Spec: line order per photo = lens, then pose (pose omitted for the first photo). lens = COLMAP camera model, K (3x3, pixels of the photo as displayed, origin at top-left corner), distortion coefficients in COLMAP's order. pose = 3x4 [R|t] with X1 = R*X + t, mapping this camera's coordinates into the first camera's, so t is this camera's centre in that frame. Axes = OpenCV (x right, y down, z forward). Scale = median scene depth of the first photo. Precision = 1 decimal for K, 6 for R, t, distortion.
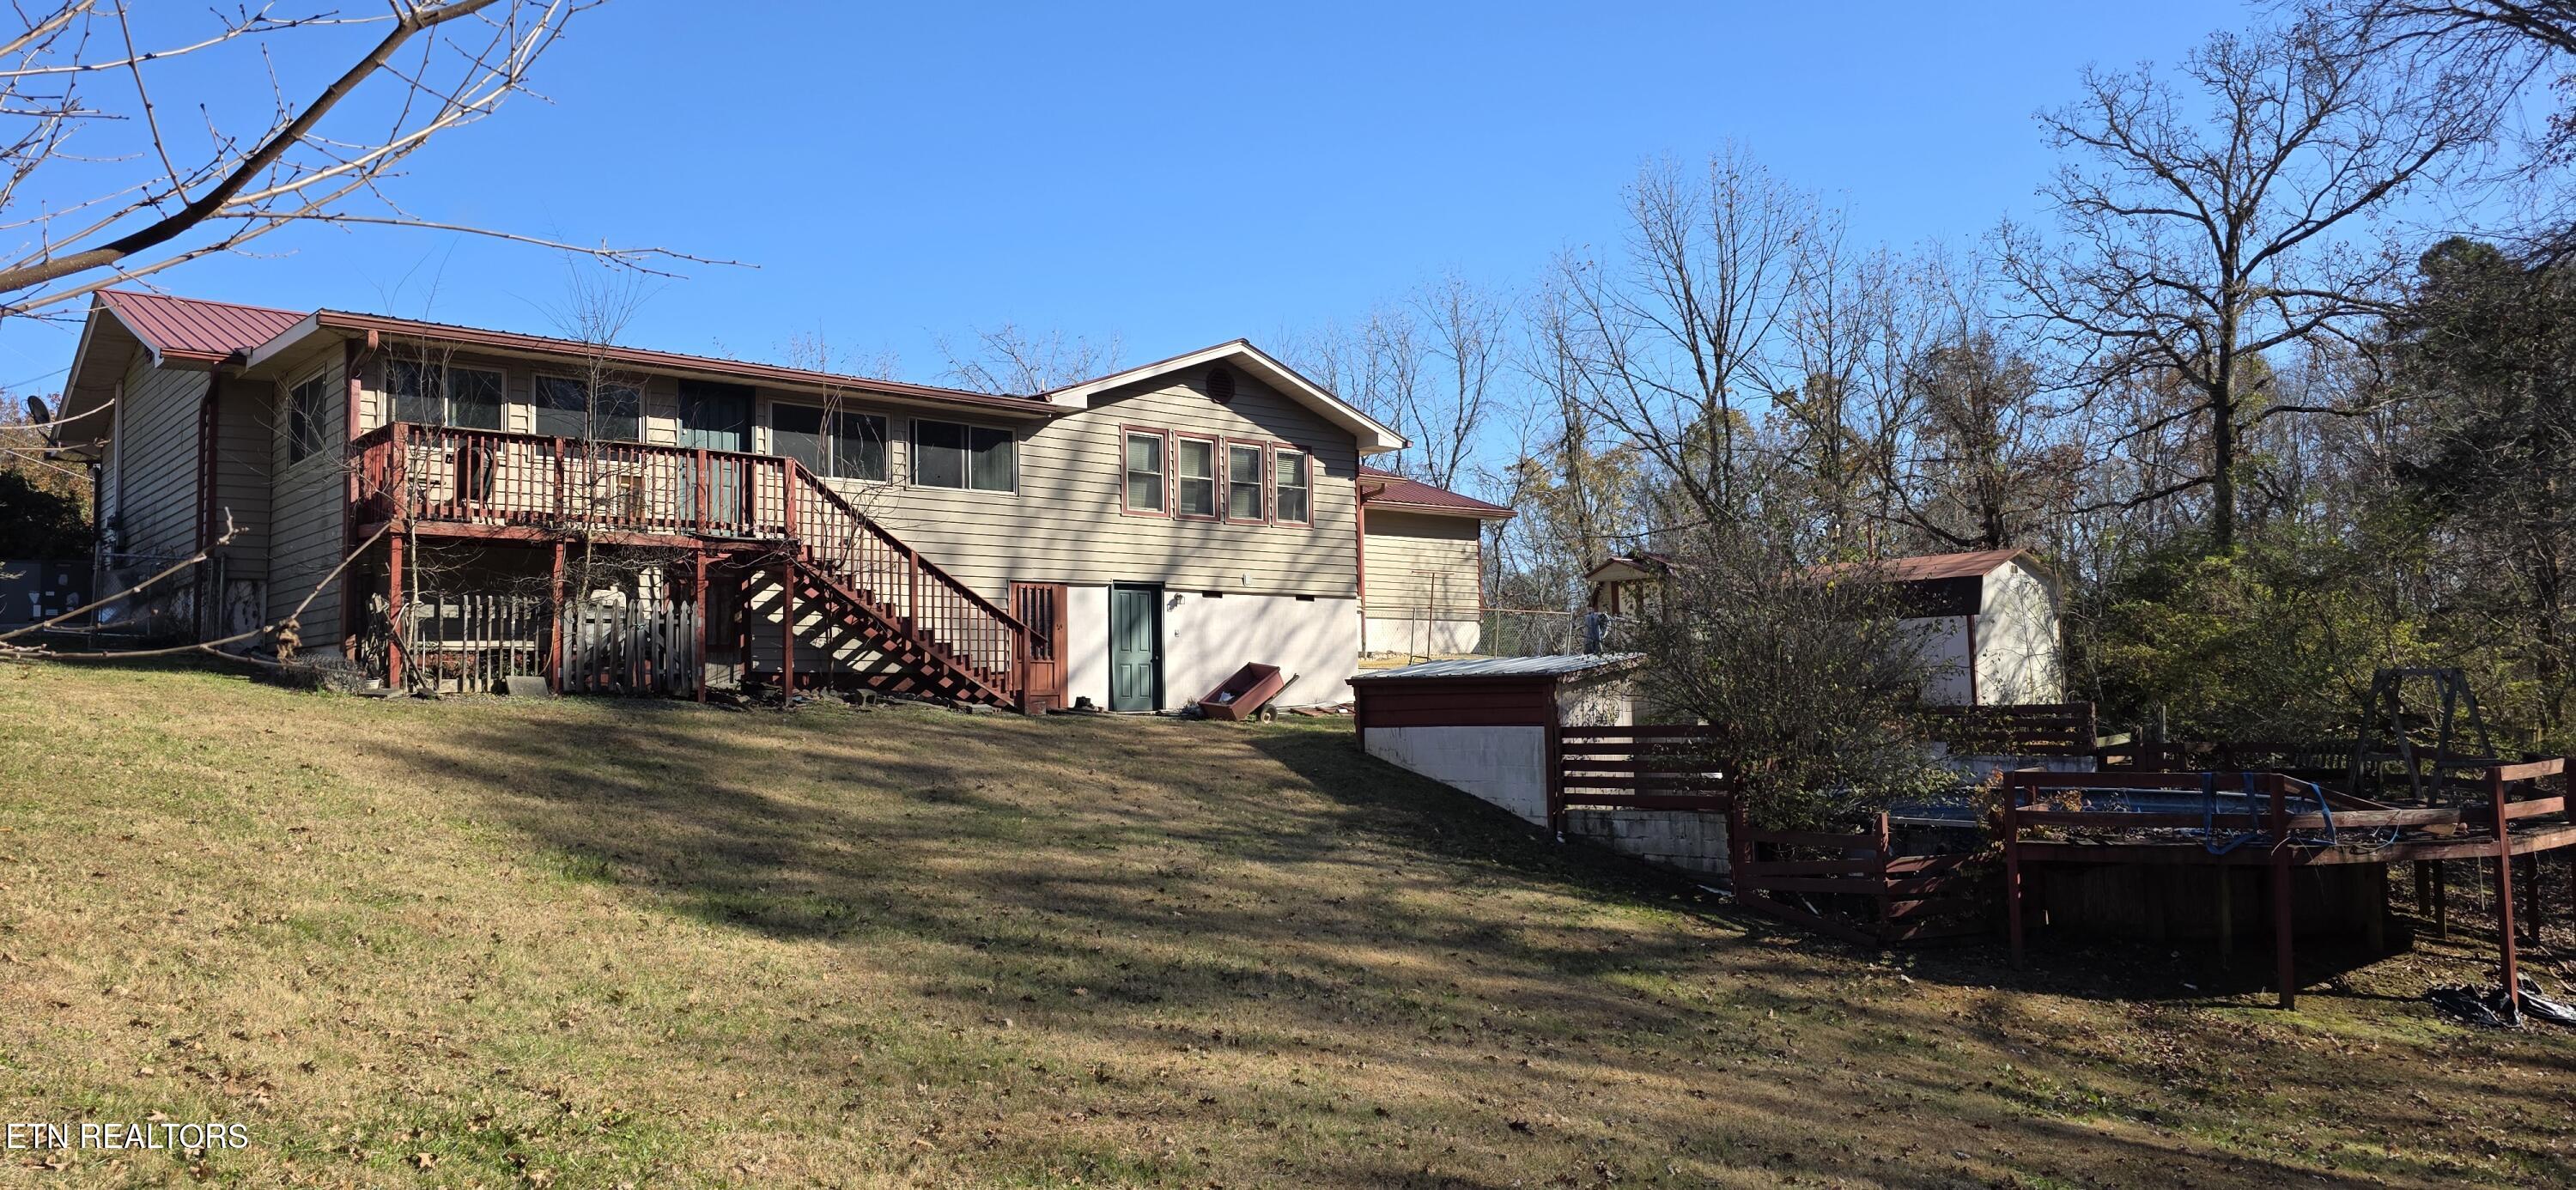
lens RADIAL K [[1815.3, 0, 1249.2], [0, 1815.3, 593.0], [0, 0, 1]] dist [0.139445, -0.215617]
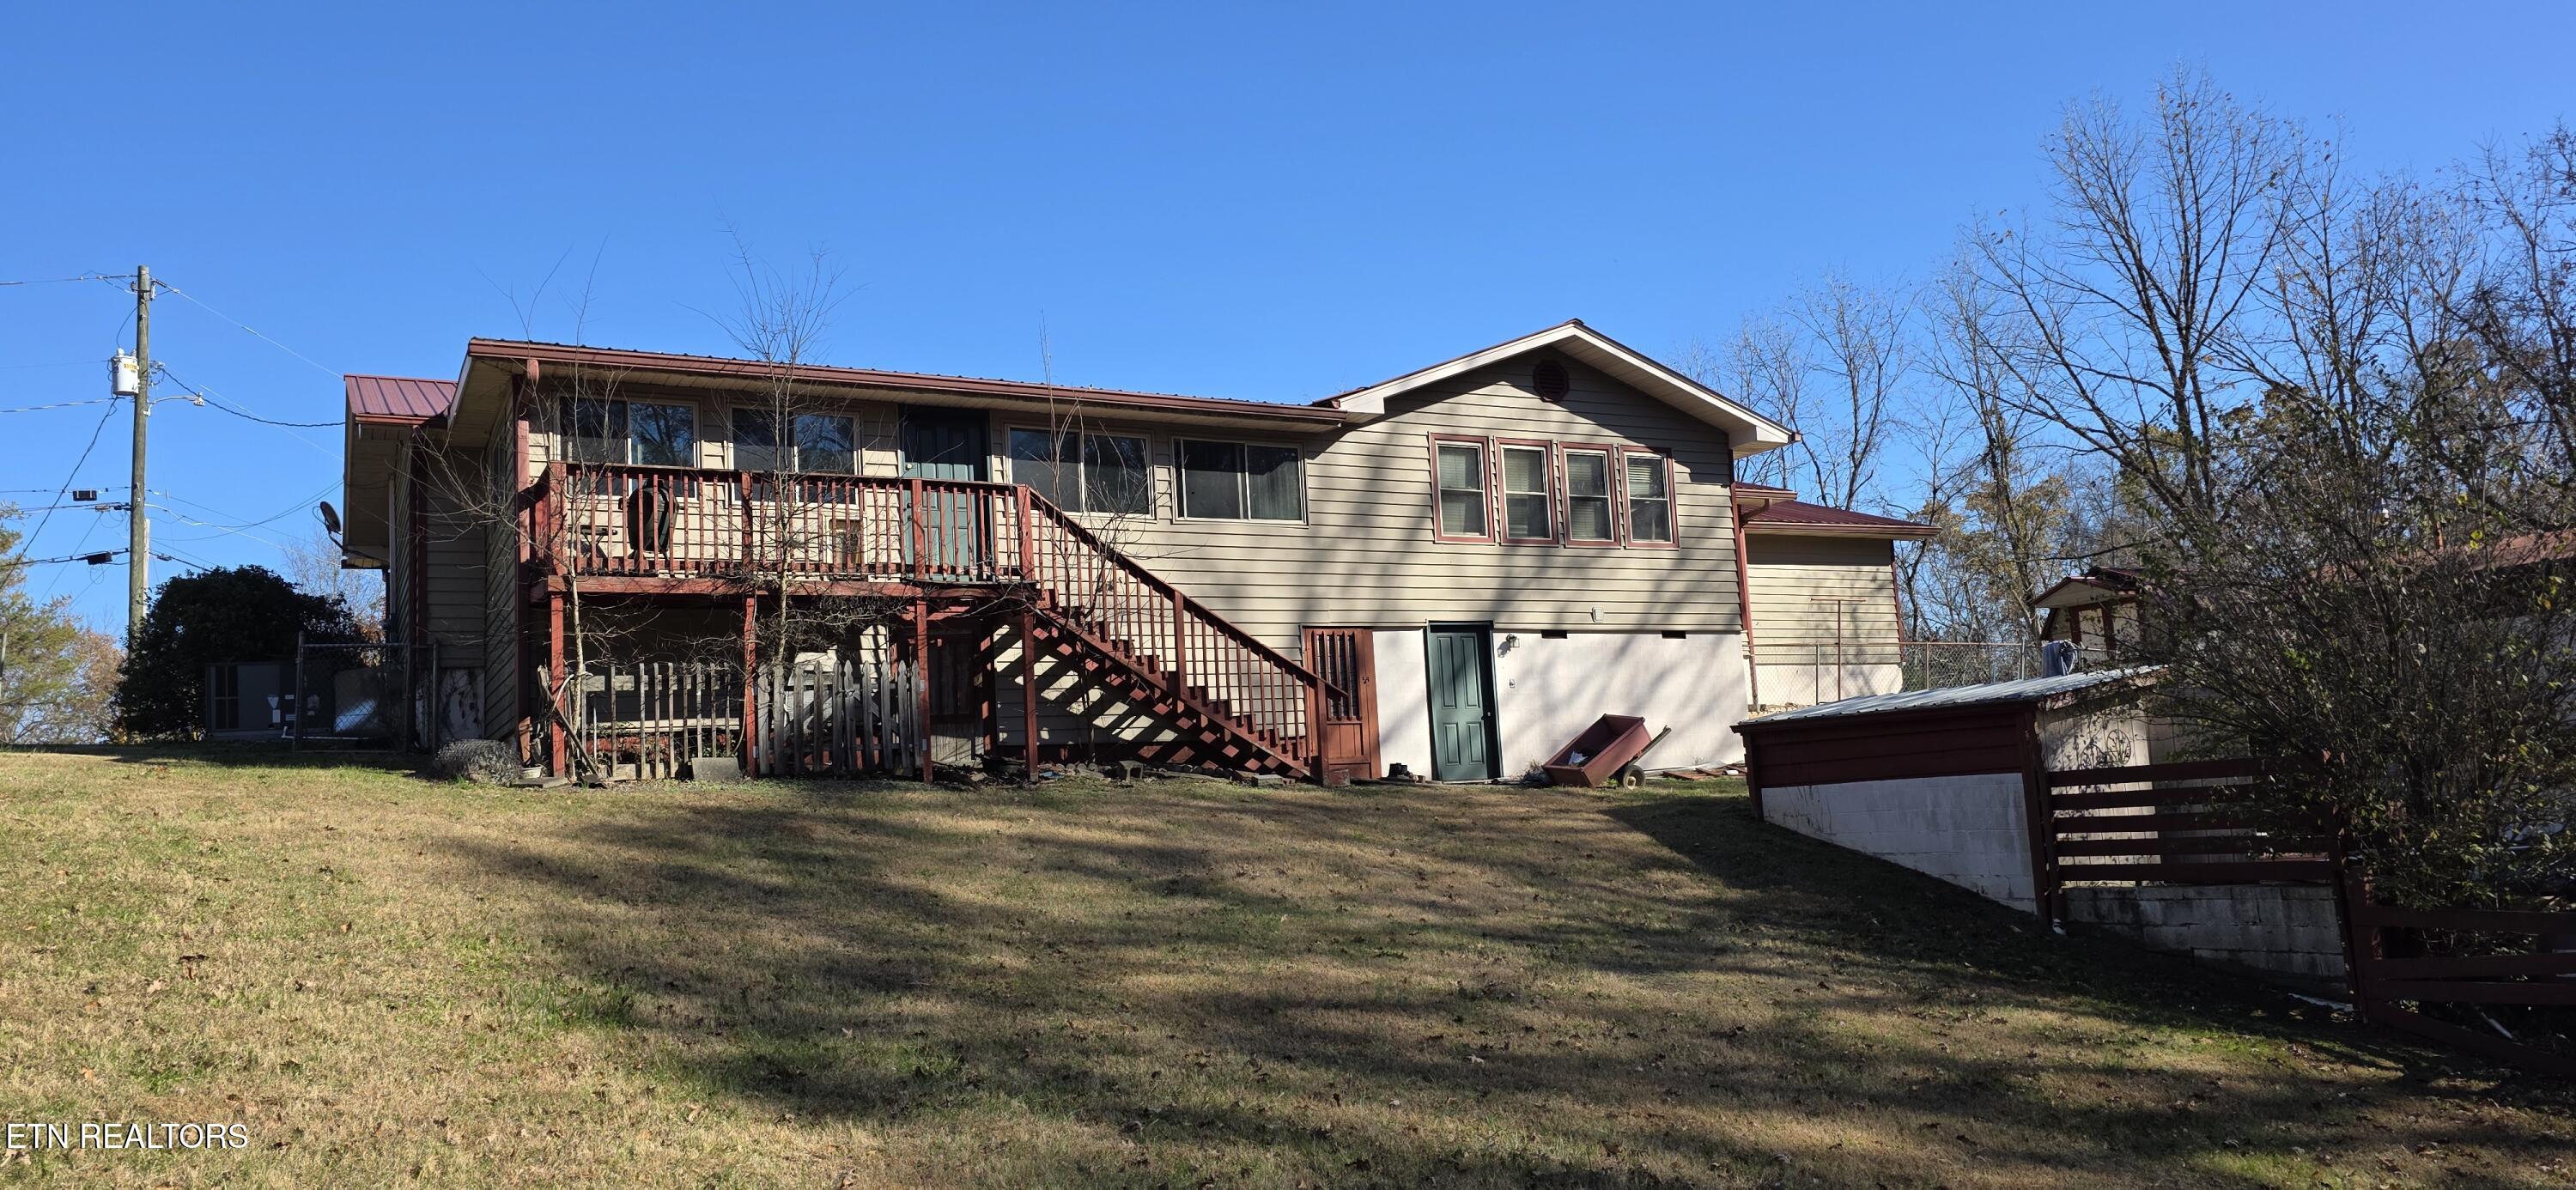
lens RADIAL K [[1815.3, 0, 1249.2], [0, 1815.3, 593.0], [0, 0, 1]] dist [0.139445, -0.215617]
pose [[0.977418, -0.060689, -0.202414, 0.015065], [0.050367, 0.997173, -0.055765, 0.026347], [0.205226, 0.044310, 0.977711, 0.209181]]
